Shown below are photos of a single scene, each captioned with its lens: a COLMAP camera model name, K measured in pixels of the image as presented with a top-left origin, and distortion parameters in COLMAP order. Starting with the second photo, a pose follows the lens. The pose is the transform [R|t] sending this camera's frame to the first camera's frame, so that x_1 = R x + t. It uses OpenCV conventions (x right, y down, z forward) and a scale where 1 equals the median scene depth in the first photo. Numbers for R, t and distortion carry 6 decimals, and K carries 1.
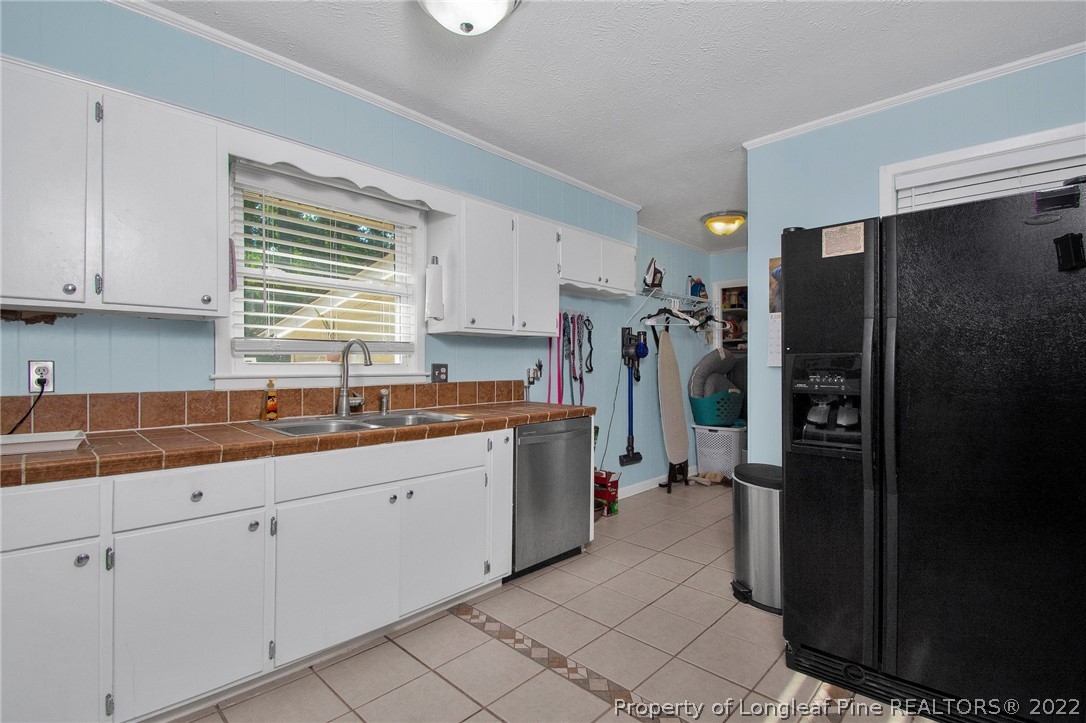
lens RADIAL K [[506.4, 0, 543.0], [0, 506.4, 361.5], [0, 0, 1]] dist [-0.000199, -0.000056]
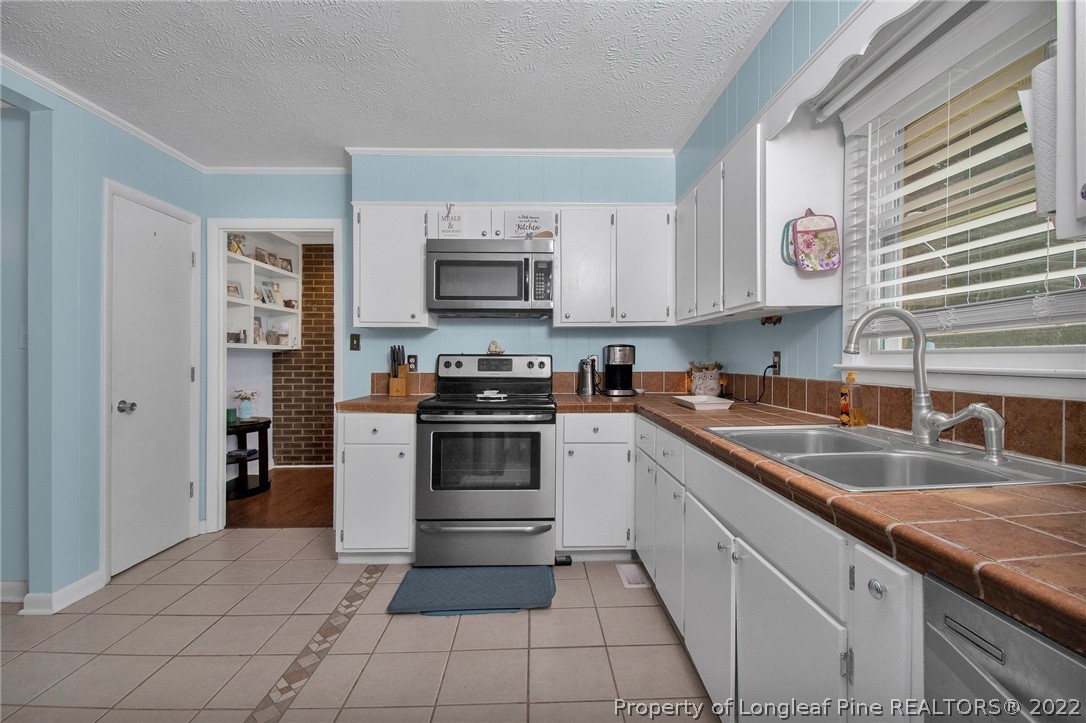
lens RADIAL K [[502.7, 0, 543.0], [0, 502.7, 361.5], [0, 0, 1]] dist [0.024579, -0.000222]
pose [[-0.709557, 0.014144, -0.704506, 0.311500], [0.018890, 0.999821, 0.001047, 0.009044], [0.704395, -0.012566, -0.709697, 1.109949]]
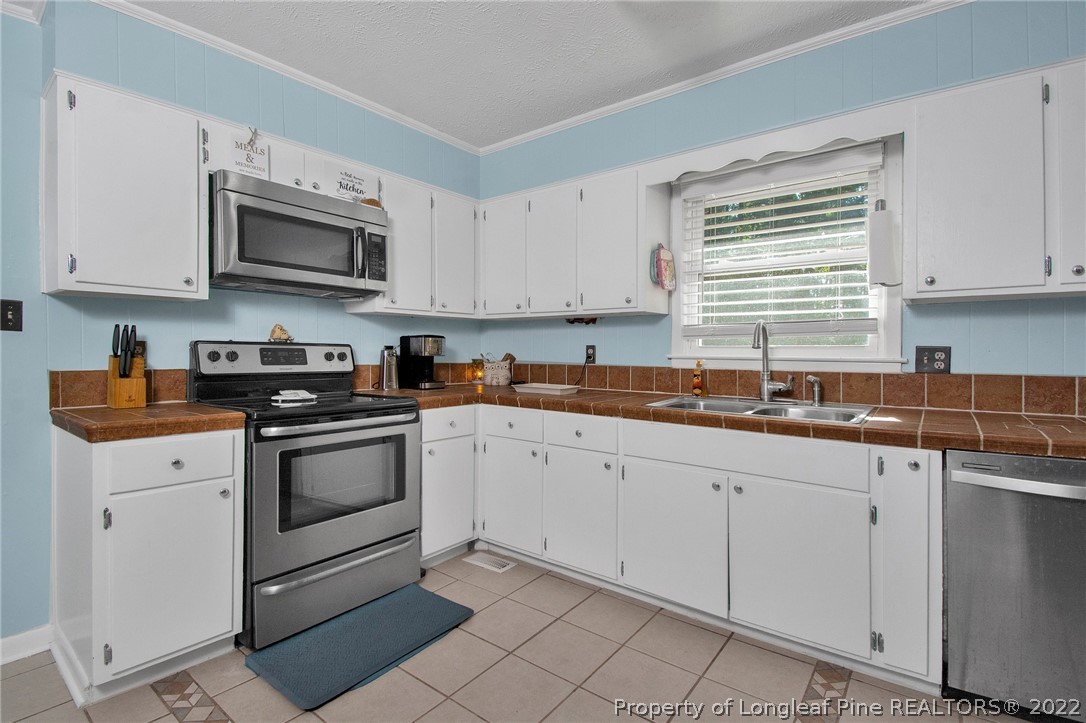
lens RADIAL K [[509.9, 0, 567.3], [0, 509.9, 357.7], [0, 0, 1]] dist [0.001009, -0.000207]
pose [[0.107035, 0.022320, -0.994005, 0.538696], [0.007938, 0.999697, 0.023302, -0.000102], [0.994224, -0.010385, 0.106825, 0.522791]]
